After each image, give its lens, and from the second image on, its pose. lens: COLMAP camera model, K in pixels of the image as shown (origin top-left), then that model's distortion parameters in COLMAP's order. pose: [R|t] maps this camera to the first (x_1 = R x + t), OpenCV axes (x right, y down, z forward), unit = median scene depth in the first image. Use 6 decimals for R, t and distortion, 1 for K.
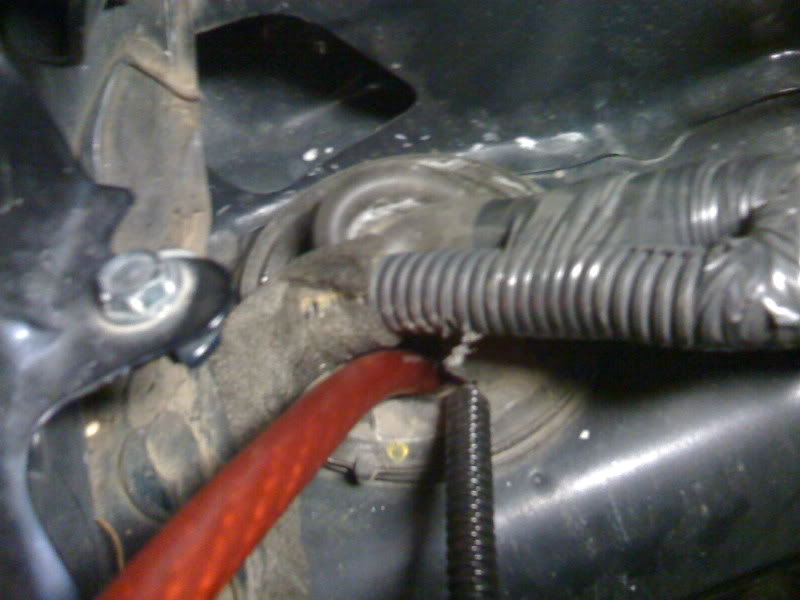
lens RADIAL K [[786.3, 0, 400.0], [0, 786.3, 300.0], [0, 0, 1]] dist [-0.000884, -0.158333]
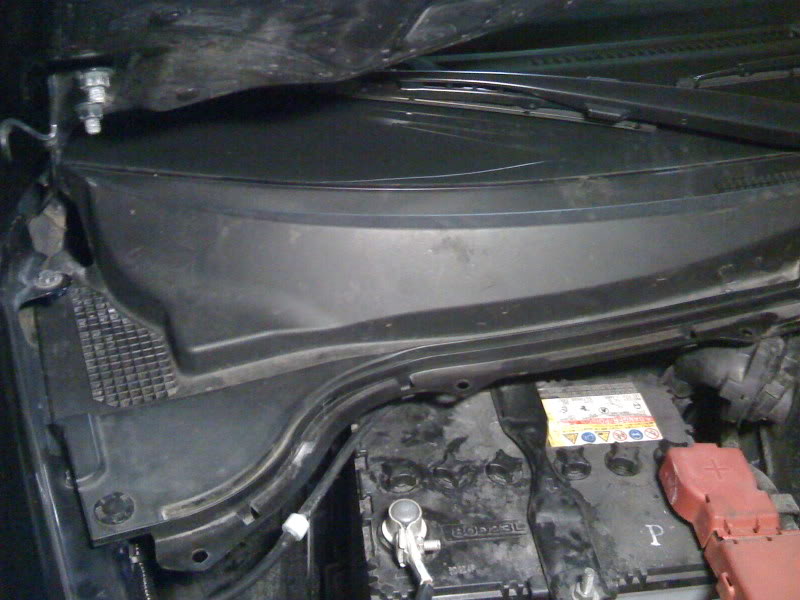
lens RADIAL K [[786.3, 0, 400.0], [0, 786.3, 300.0], [0, 0, 1]] dist [-0.000884, -0.158333]
pose [[0.964666, 0.141755, 0.222093, 0.341745], [-0.106693, 0.980898, -0.162652, 0.348074], [-0.240908, 0.133209, 0.961363, -2.071987]]
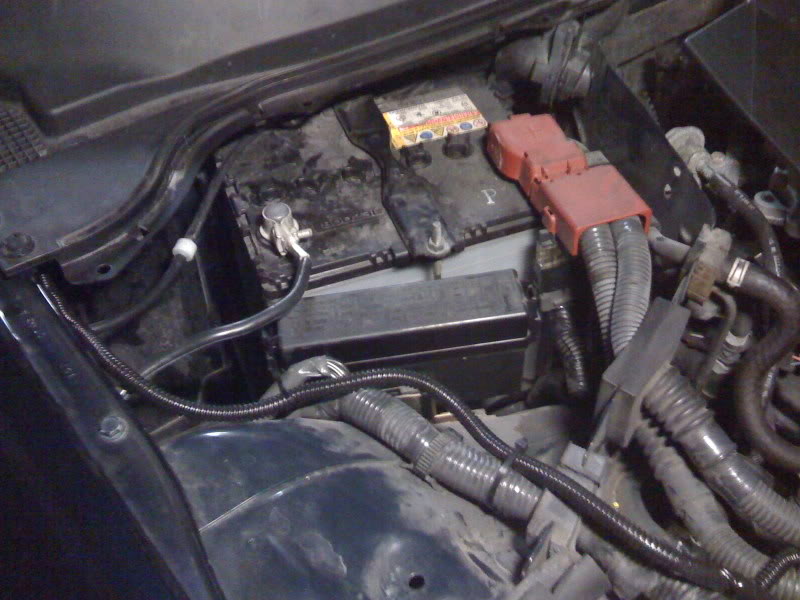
lens RADIAL K [[786.3, 0, 400.0], [0, 786.3, 300.0], [0, 0, 1]] dist [-0.000884, -0.158333]
pose [[0.920269, -0.105222, 0.376874, 0.308601], [0.092916, 0.994380, 0.050741, 0.776146], [-0.380095, -0.011678, 0.924874, -2.390689]]
